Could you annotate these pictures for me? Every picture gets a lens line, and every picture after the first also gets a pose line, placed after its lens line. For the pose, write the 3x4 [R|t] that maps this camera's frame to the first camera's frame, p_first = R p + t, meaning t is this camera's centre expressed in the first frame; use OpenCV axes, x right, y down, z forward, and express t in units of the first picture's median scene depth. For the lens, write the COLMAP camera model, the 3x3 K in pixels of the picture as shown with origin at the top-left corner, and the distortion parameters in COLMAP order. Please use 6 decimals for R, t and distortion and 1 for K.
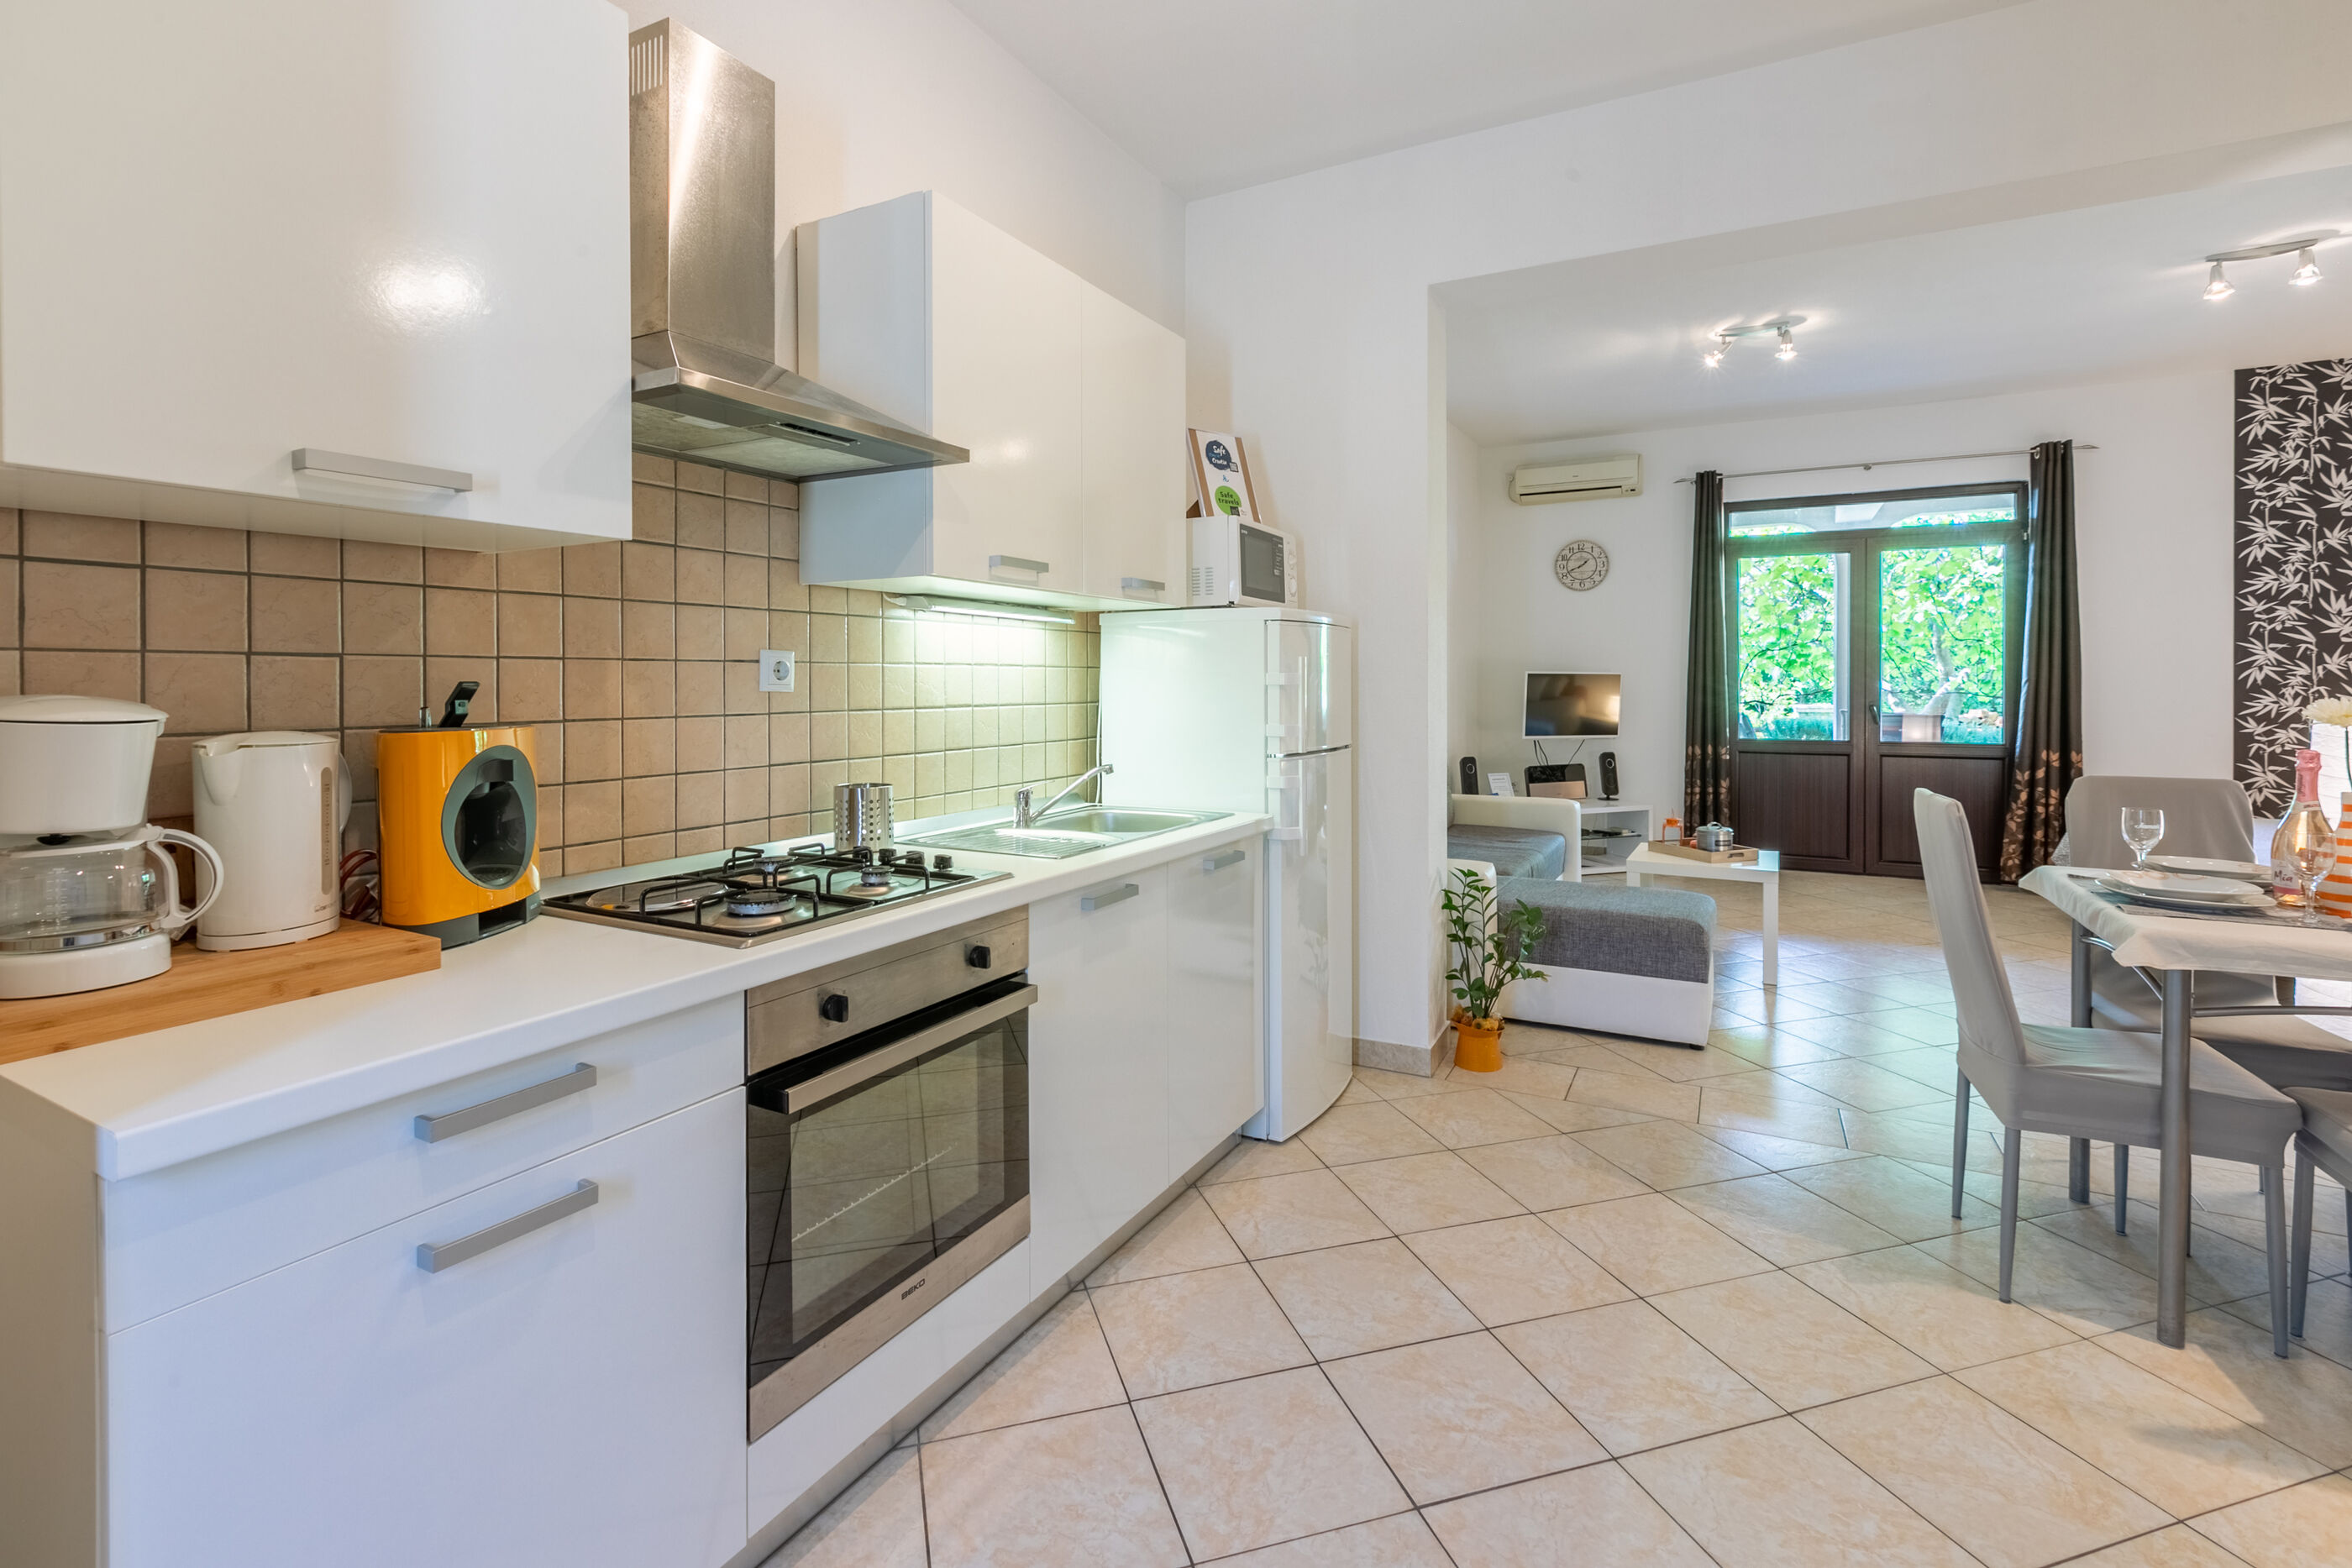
lens RADIAL K [[1082.4, 0, 1145.5], [0, 1082.4, 690.8], [0, 0, 1]] dist [0.000681, 0.000250]
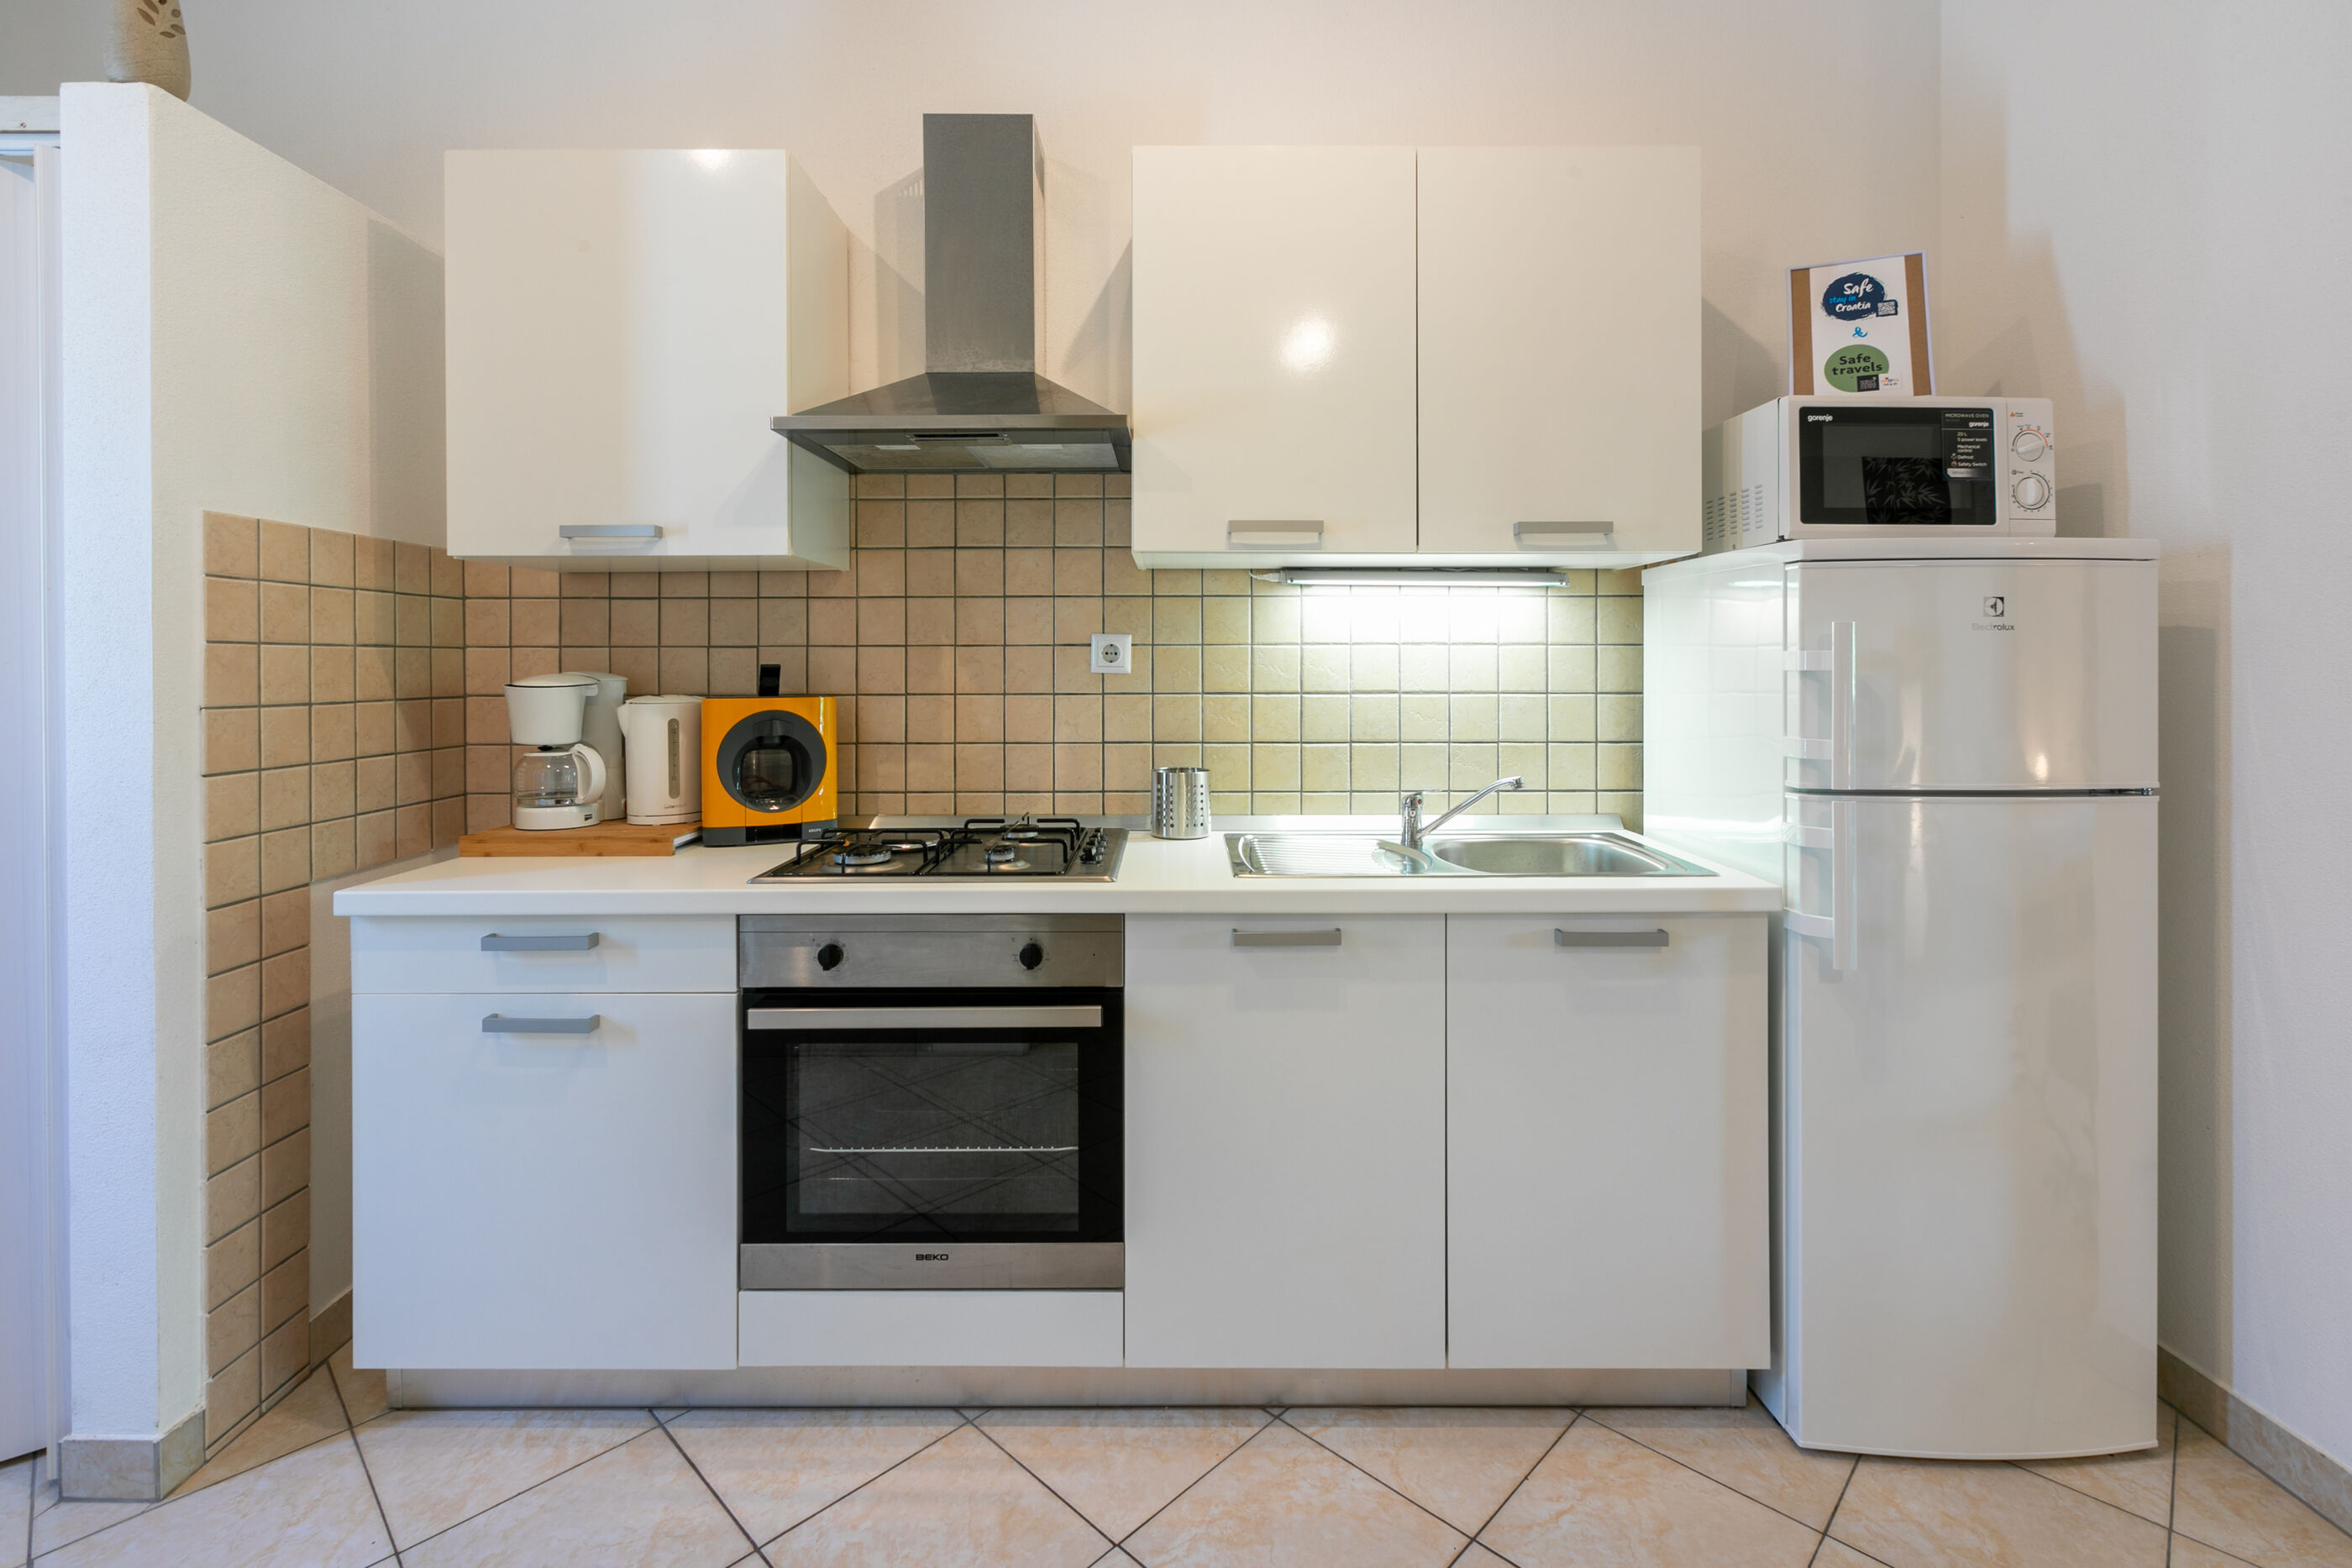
lens RADIAL K [[1072.8, 0, 1202.3], [0, 1072.8, 666.0], [0, 0, 1]] dist [0.000364, 0.000098]
pose [[0.493278, 0.004214, -0.869861, 0.259862], [-0.007646, 0.999971, 0.000508, -0.003196], [0.869838, 0.006401, 0.493296, 0.235315]]
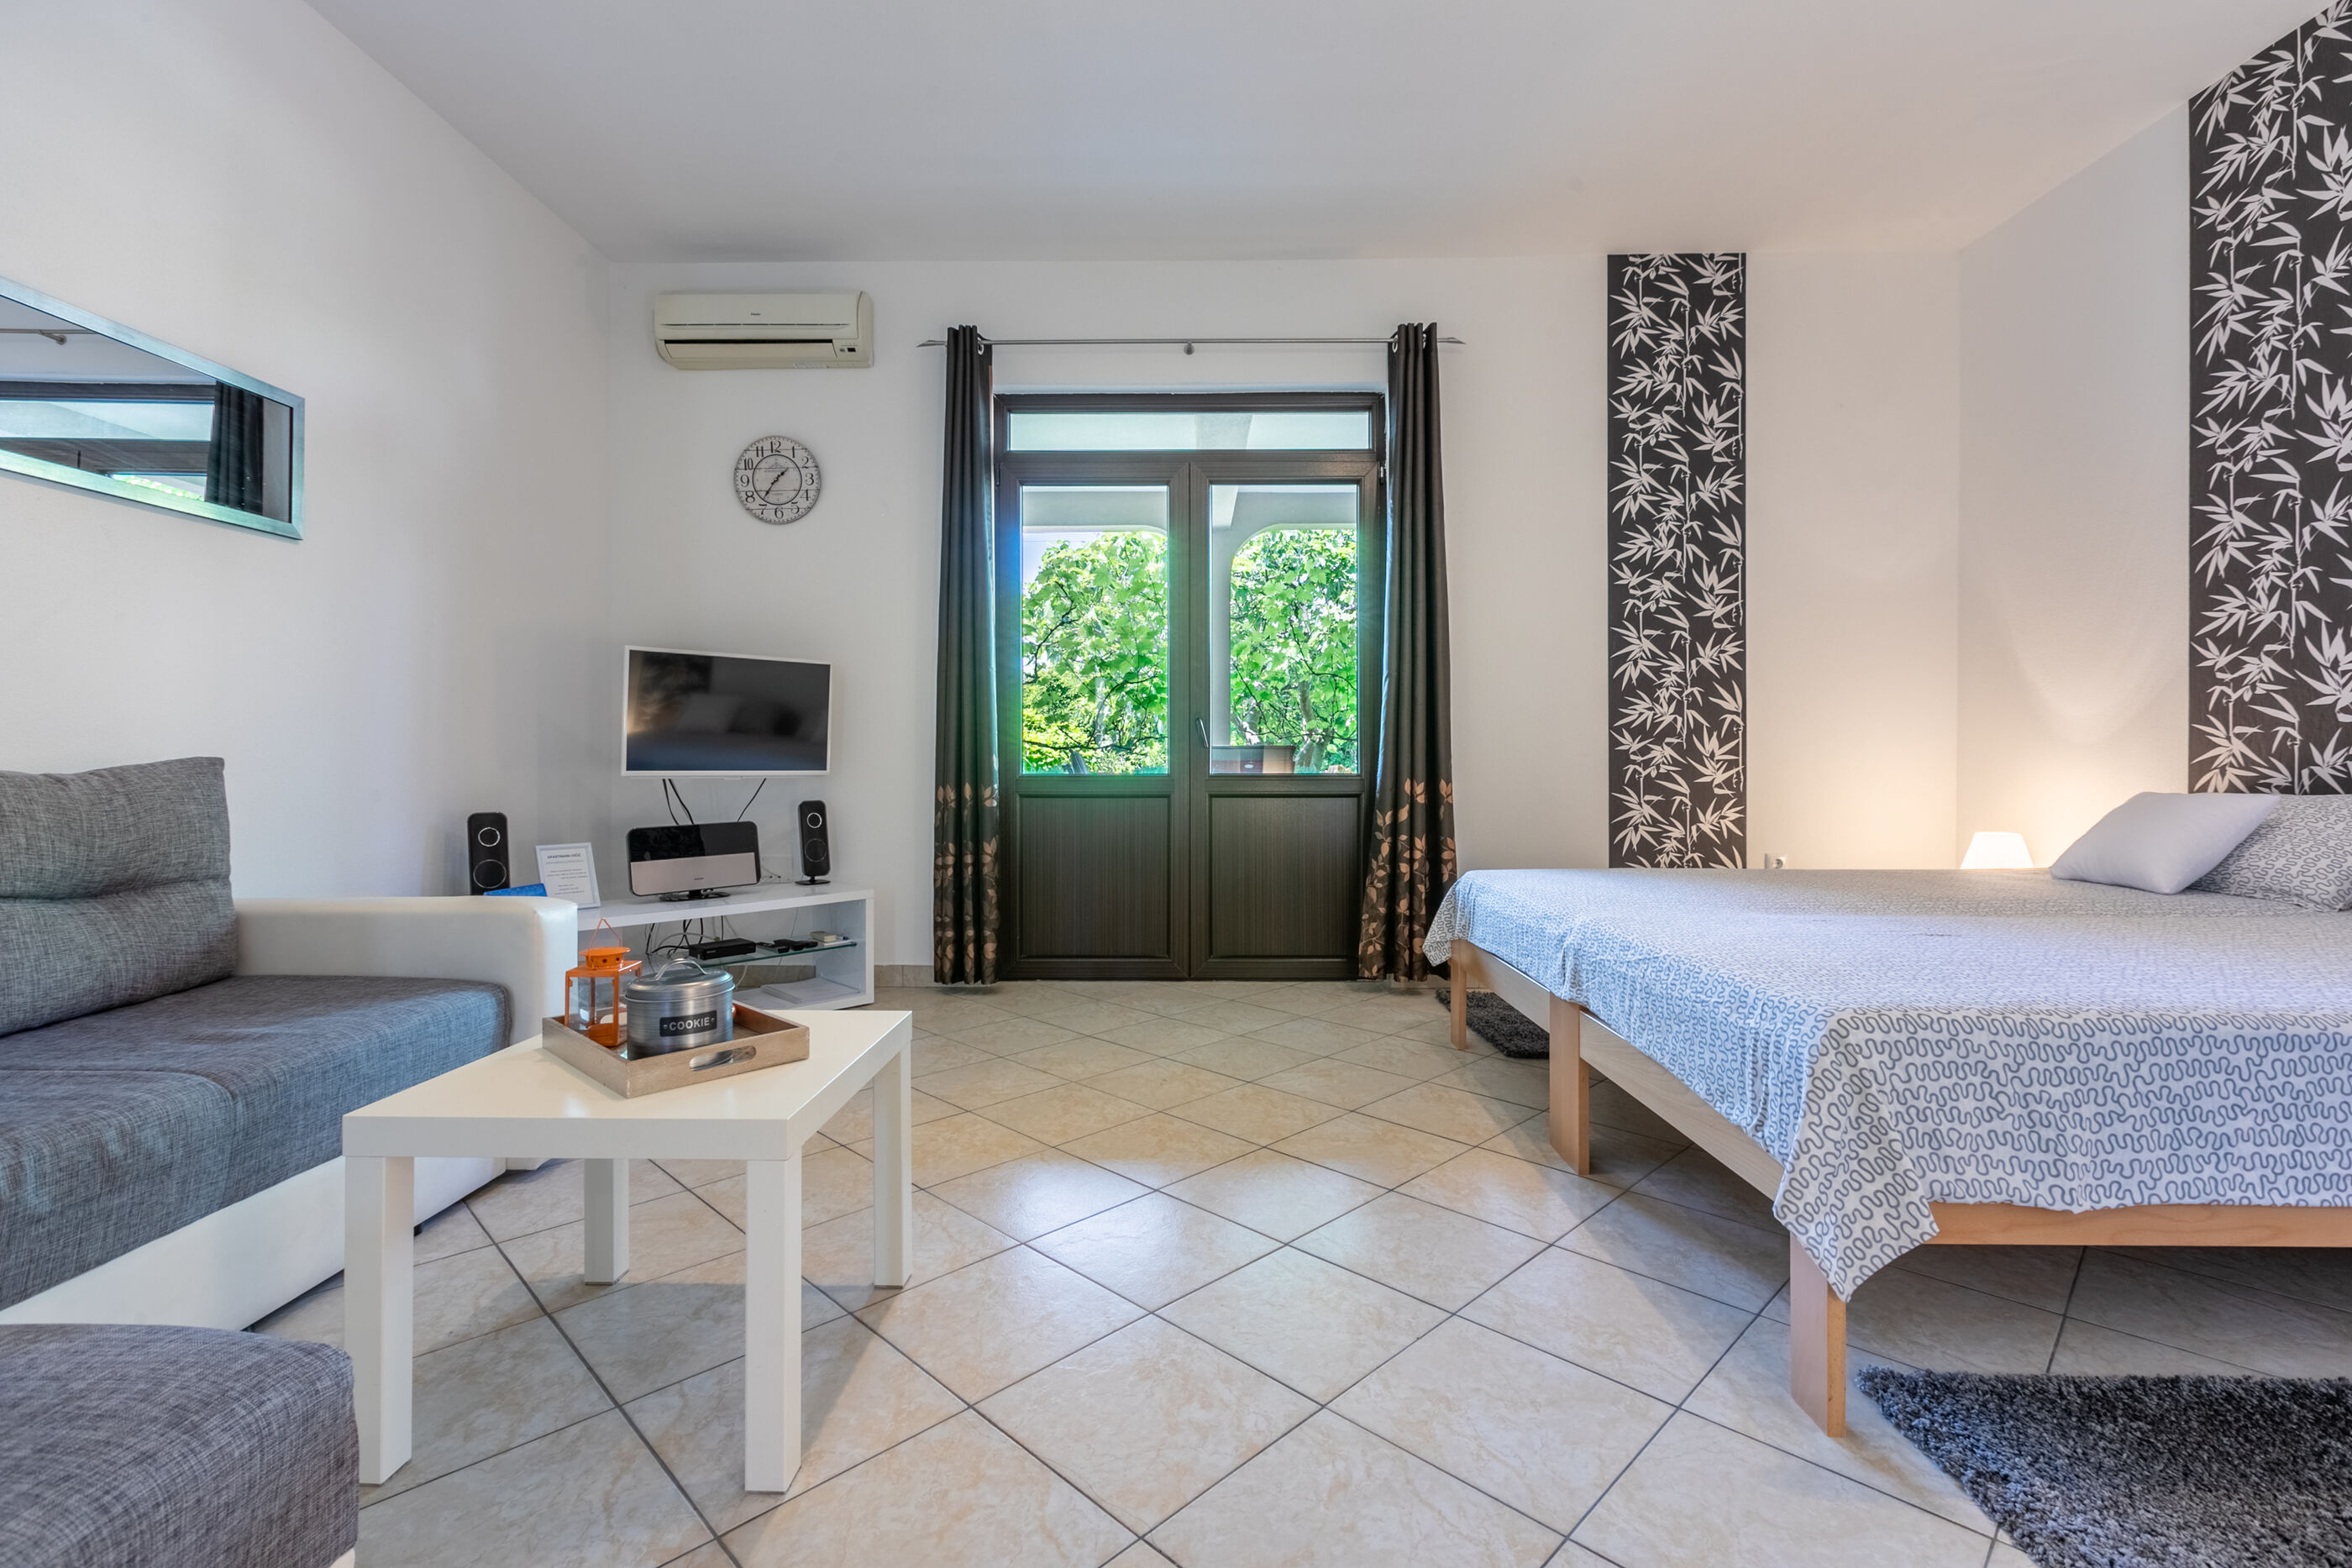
lens RADIAL K [[1062.6, 0, 1169.2], [0, 1062.6, 763.7], [0, 0, 1]] dist [-0.004927, -0.001144]
pose [[0.879372, -0.000236, 0.476135, 0.437712], [0.003209, 0.999980, -0.005431, 0.054654], [-0.476124, 0.006303, 0.879355, 0.556861]]
